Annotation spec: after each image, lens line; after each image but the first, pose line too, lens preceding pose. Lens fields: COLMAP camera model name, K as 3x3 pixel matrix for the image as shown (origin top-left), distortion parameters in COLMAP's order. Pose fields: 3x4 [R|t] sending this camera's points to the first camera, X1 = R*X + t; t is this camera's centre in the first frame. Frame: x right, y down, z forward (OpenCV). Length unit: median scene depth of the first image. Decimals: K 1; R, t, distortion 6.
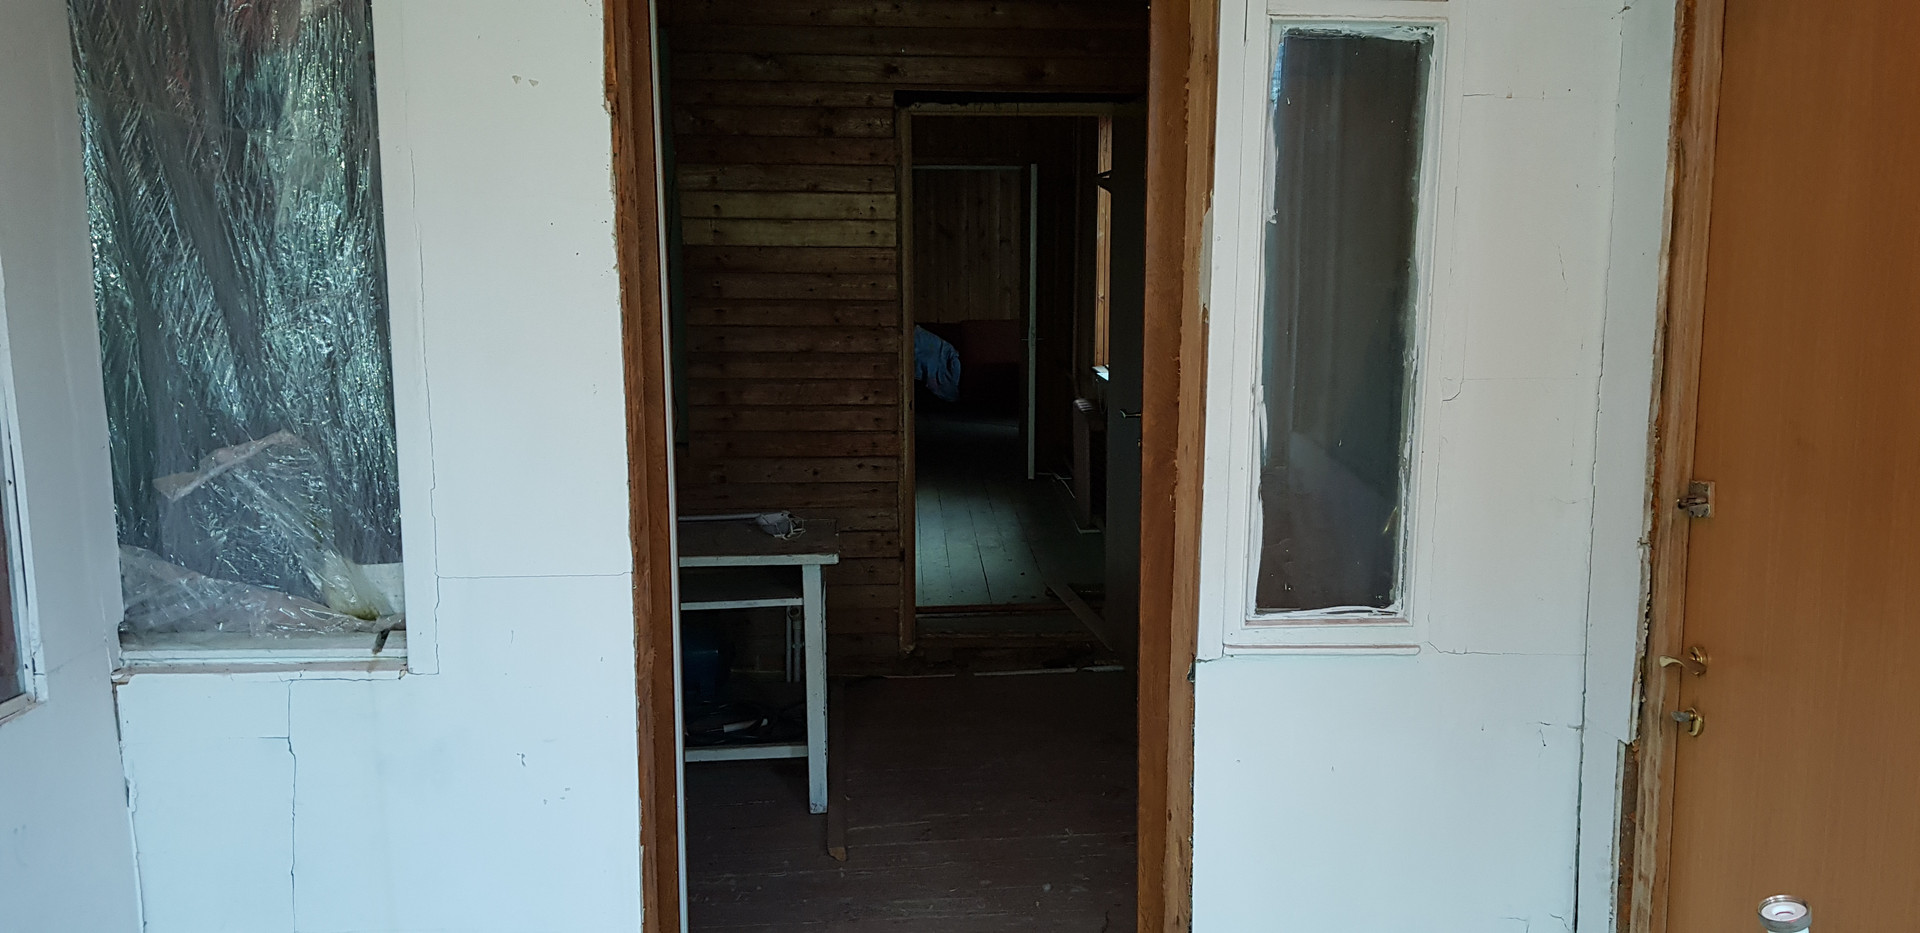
lens RADIAL K [[1527.0, 0, 968.8], [0, 1527.0, 487.1], [0, 0, 1]] dist [0.030683, -0.022368]
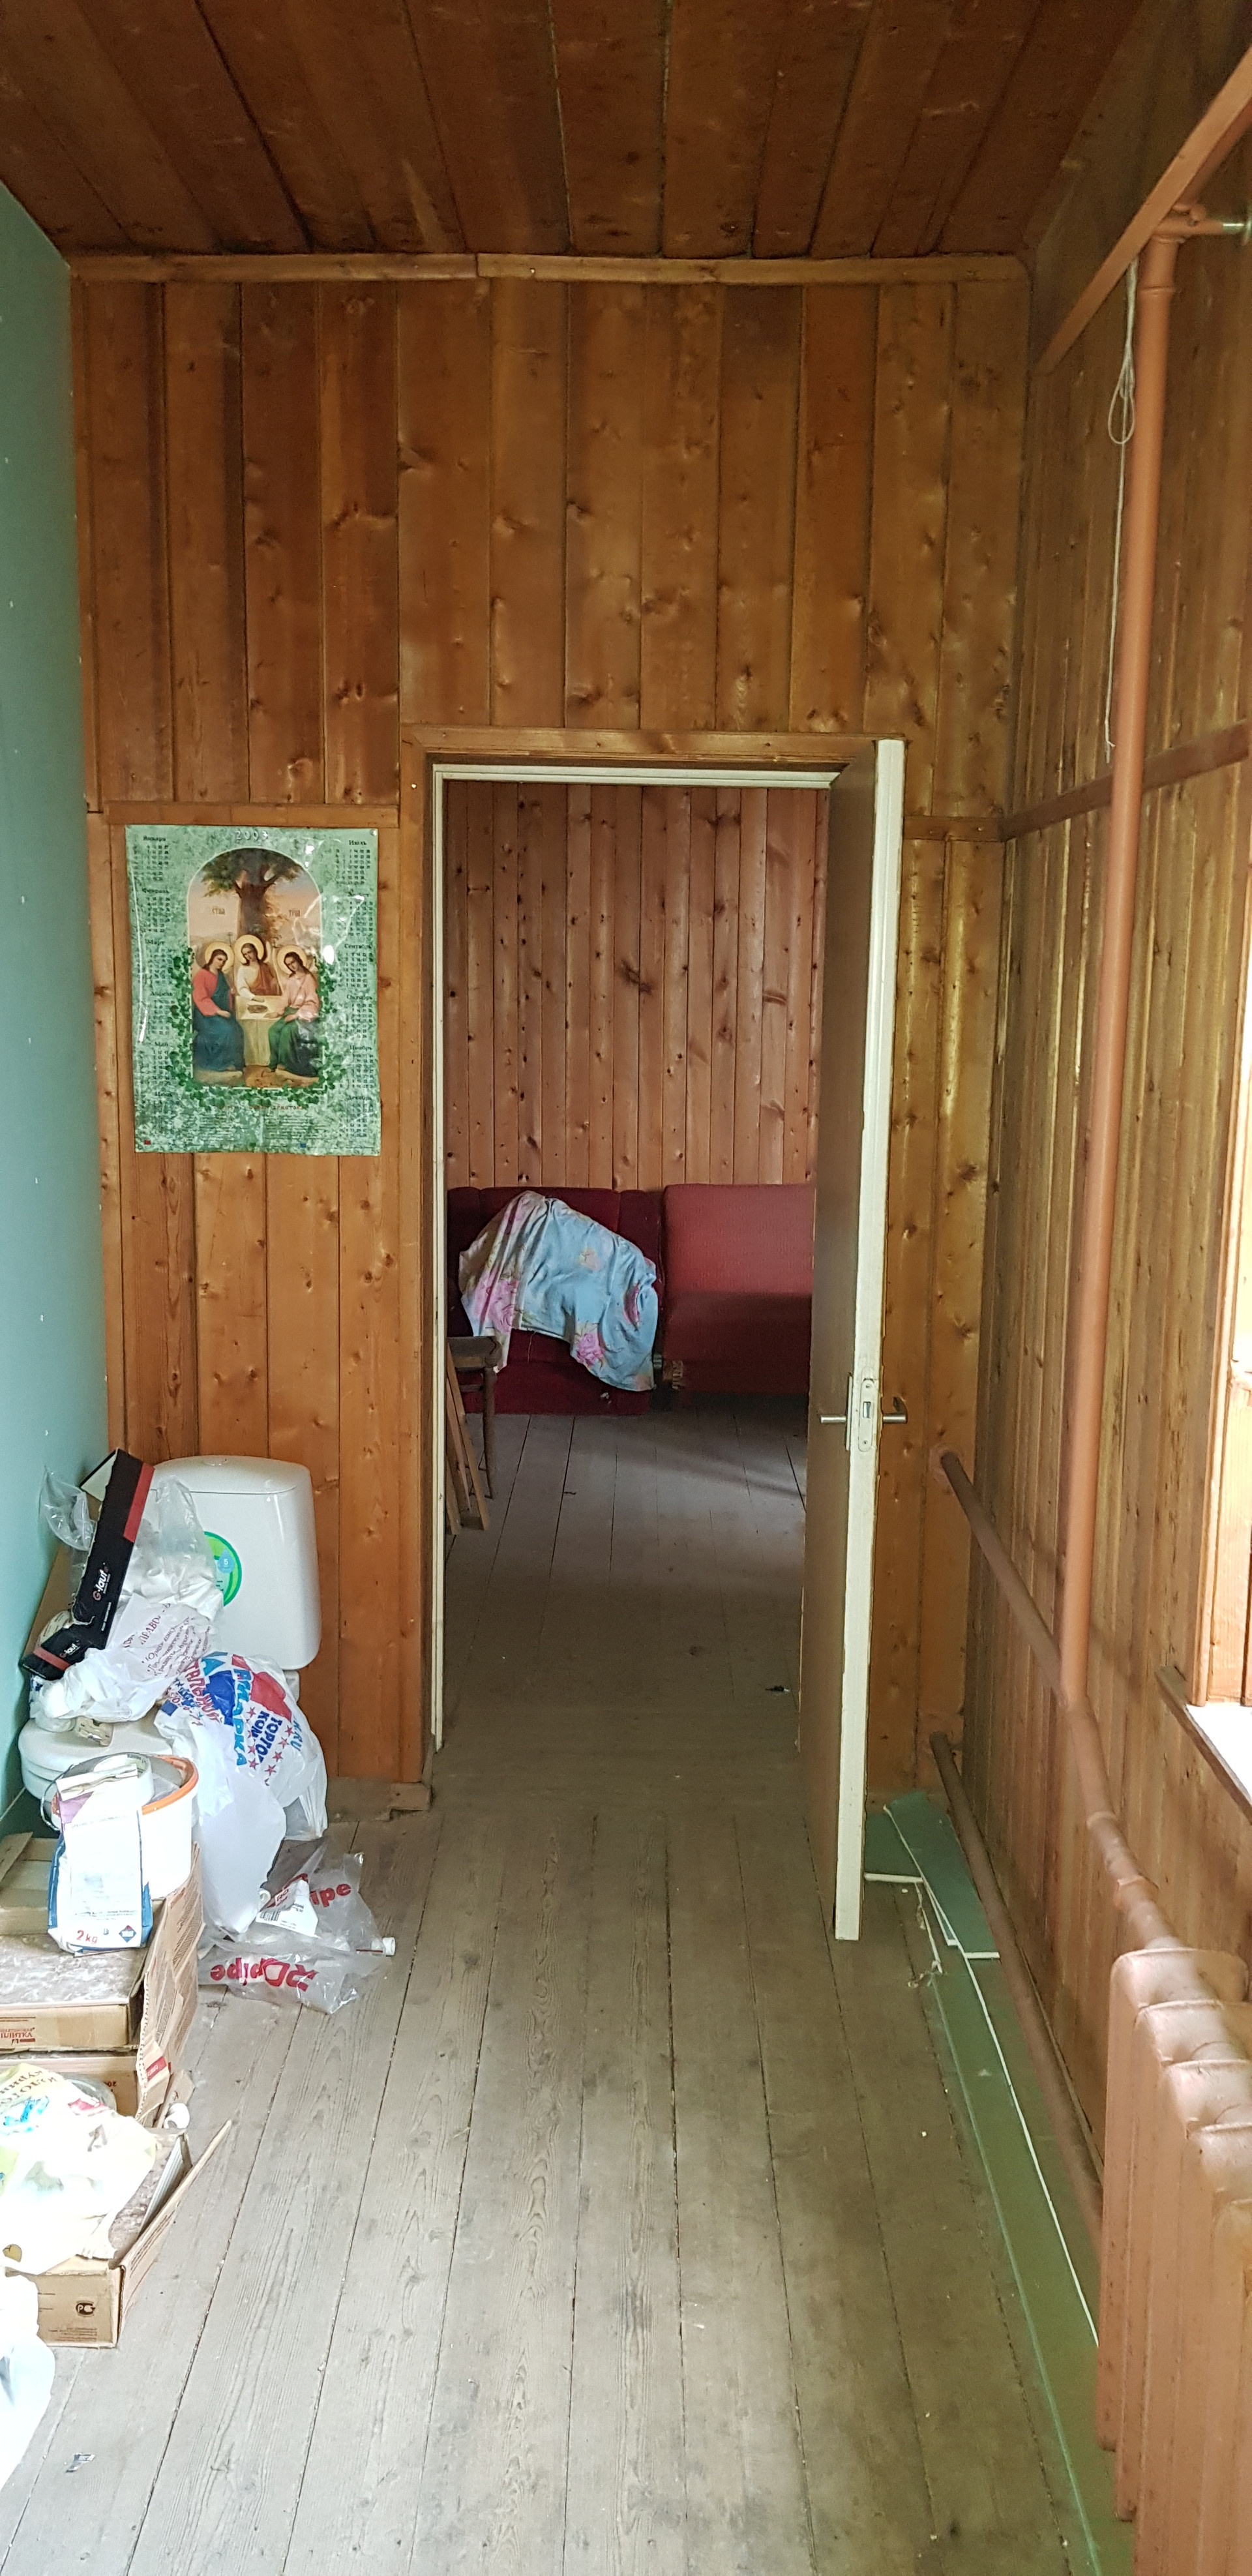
lens RADIAL K [[2048.6, 0, 622.9], [0, 2048.6, 1285.1], [0, 0, 1]] dist [0.030683, -0.022368]
pose [[0.998553, 0.023403, -0.048415, 0.028510], [-0.023732, 0.999699, -0.006234, -0.199644], [0.048255, 0.007373, 0.998808, 1.110048]]
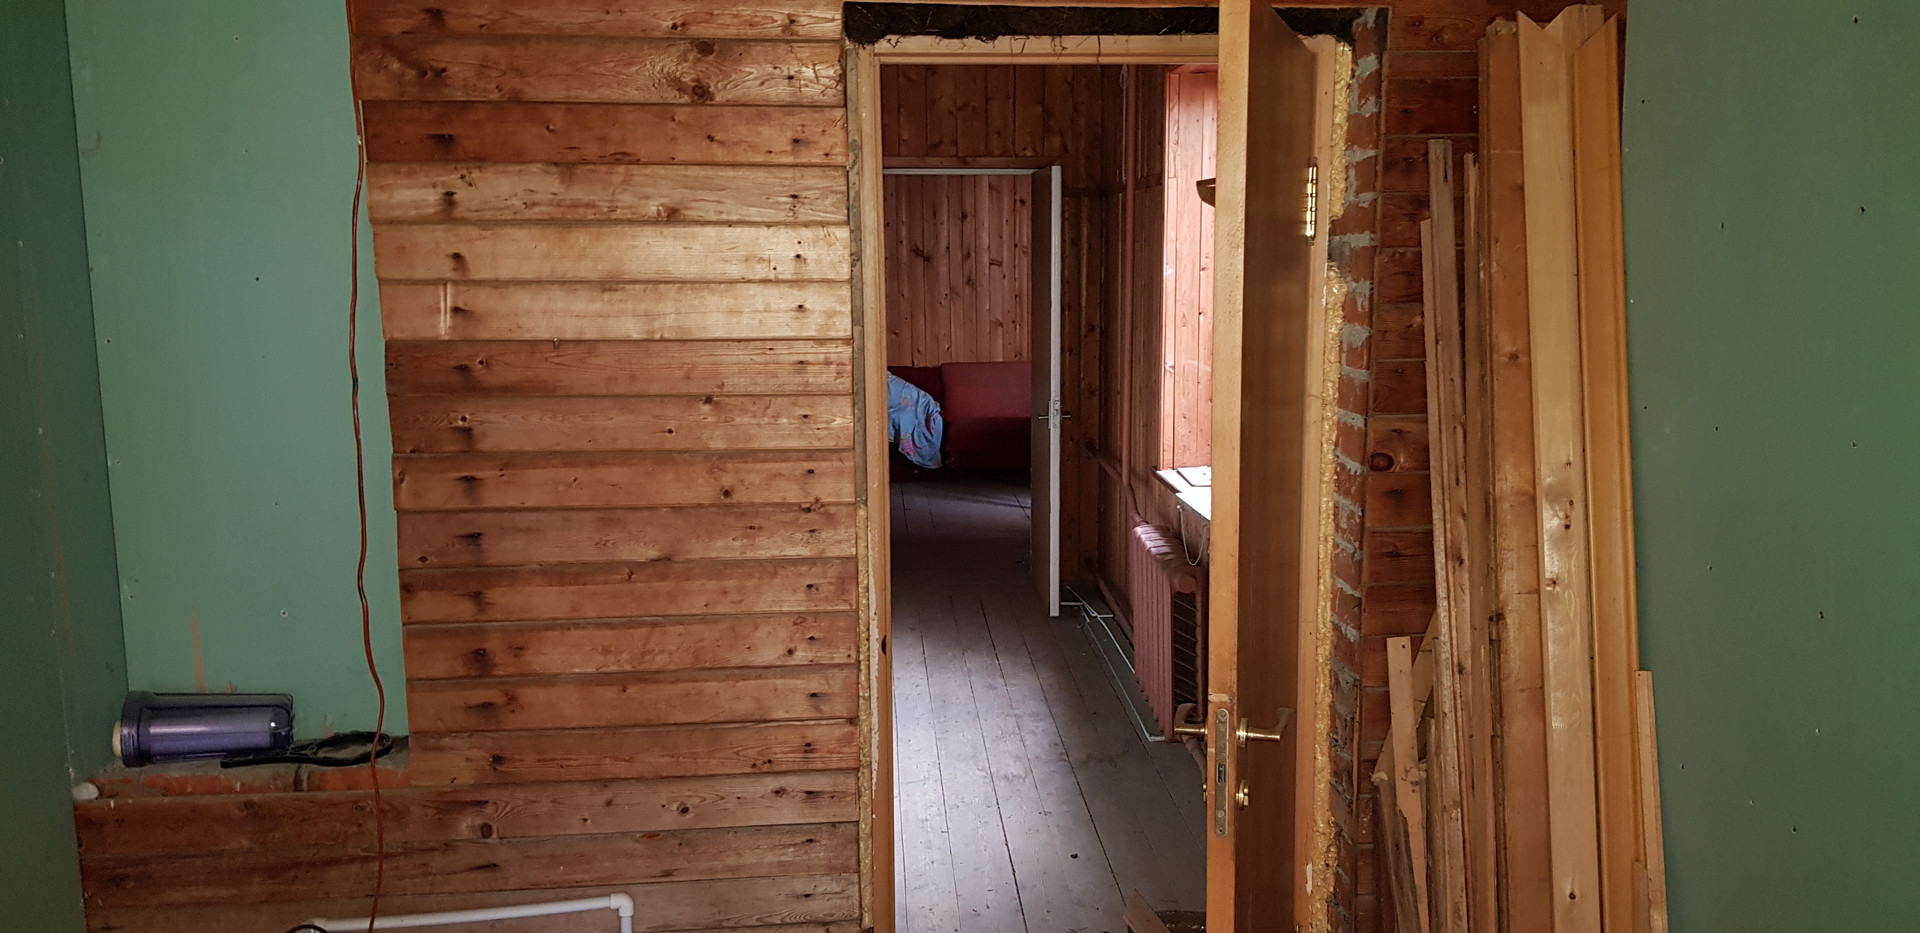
lens RADIAL K [[1527.0, 0, 967.0], [0, 1527.0, 452.3], [0, 0, 1]] dist [0.030683, -0.022368]
pose [[0.999751, -0.009843, 0.020025, -0.021457], [0.010354, 0.999620, -0.025562, -0.108957], [-0.019766, 0.025763, 0.999473, 0.527411]]
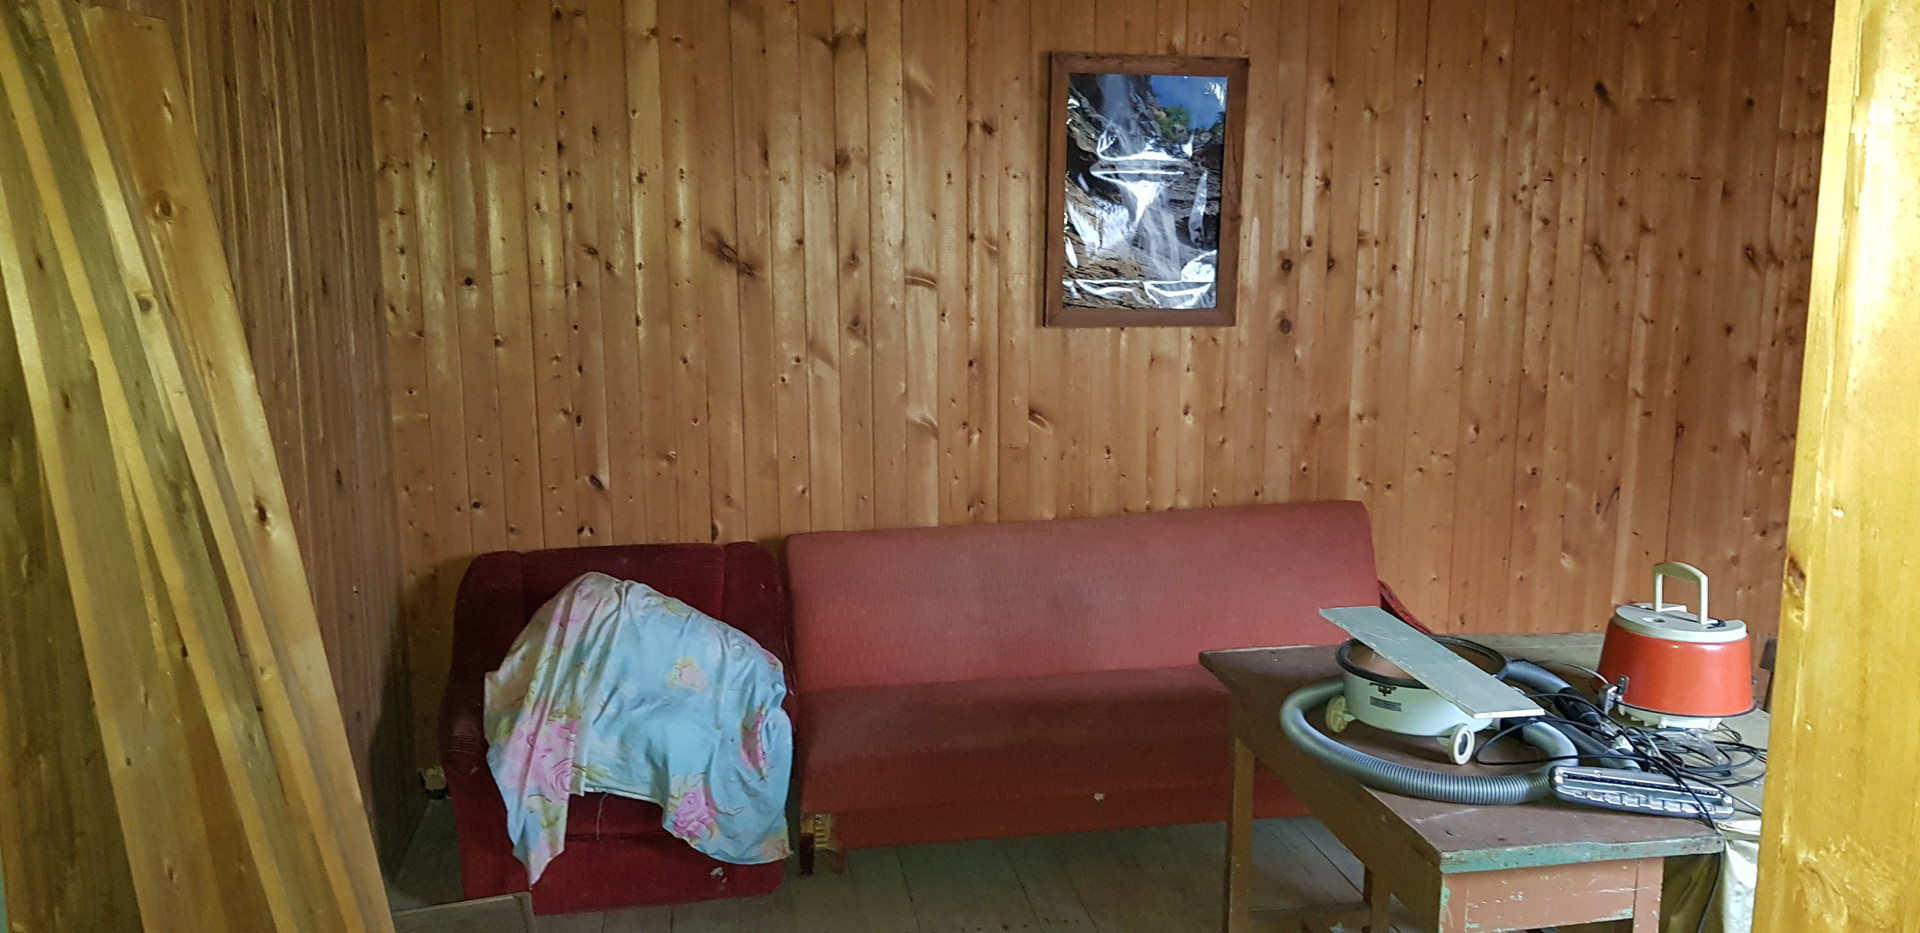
lens RADIAL K [[1527.0, 0, 1045.6], [0, 1527.0, 456.2], [0, 0, 1]] dist [0.030683, -0.022368]
pose [[0.984840, -0.019537, 0.172360, -0.017043], [0.019878, 0.999802, -0.000253, -0.319987], [-0.172321, 0.003675, 0.985034, 1.755743]]
